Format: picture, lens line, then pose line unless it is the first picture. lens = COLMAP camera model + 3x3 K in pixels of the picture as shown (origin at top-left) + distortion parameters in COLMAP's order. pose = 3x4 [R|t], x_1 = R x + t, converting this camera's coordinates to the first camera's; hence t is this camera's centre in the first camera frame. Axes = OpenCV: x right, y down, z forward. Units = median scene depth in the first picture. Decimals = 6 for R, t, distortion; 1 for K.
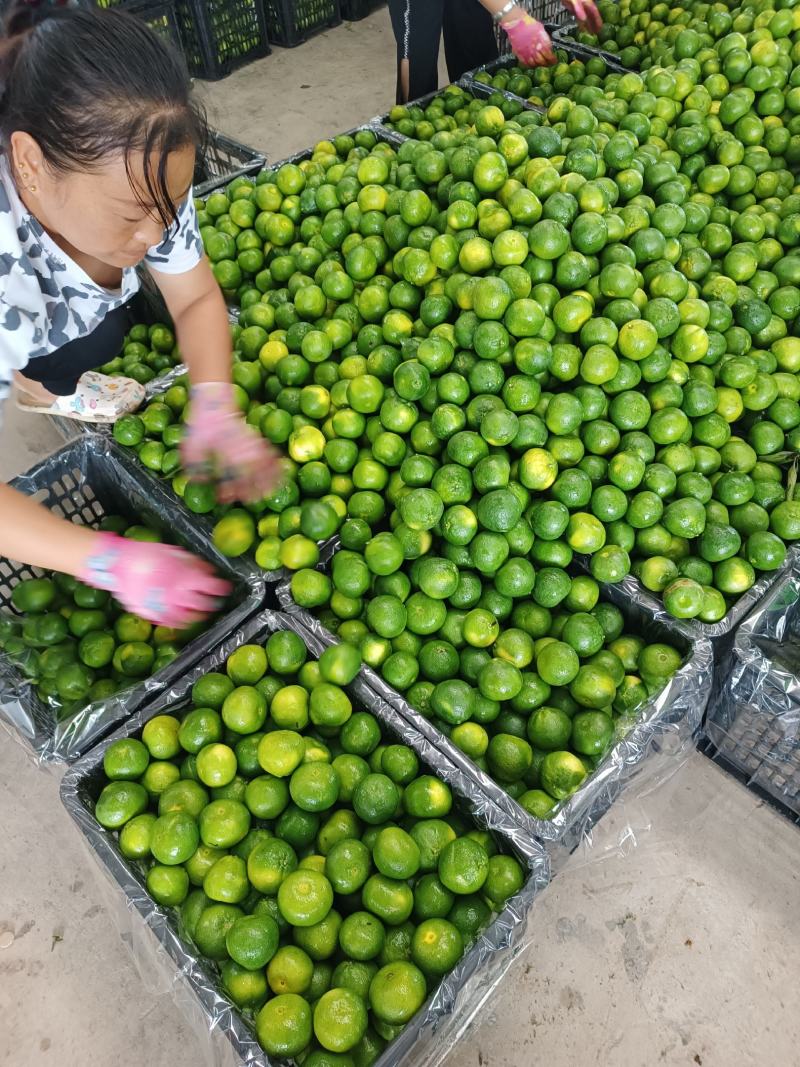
lens RADIAL K [[768.5, 0, 386.0], [0, 768.5, 534.7], [0, 0, 1]] dist [-0.003244, -0.009136]
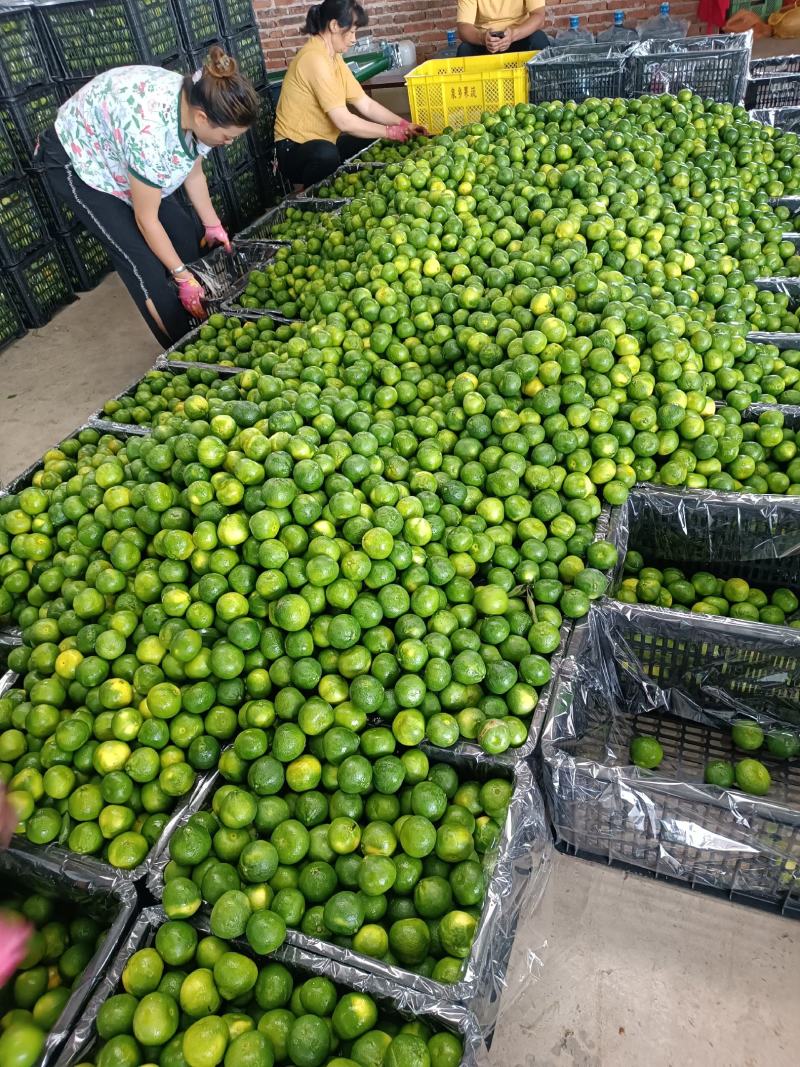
lens RADIAL K [[779.1, 0, 405.4], [0, 779.1, 520.8], [0, 0, 1]] dist [0.003427, -0.012807]
pose [[0.898578, -0.317079, 0.303344, 0.005523], [0.381498, 0.906077, -0.182986, -0.039909], [-0.216833, 0.280152, 0.935146, -0.158170]]
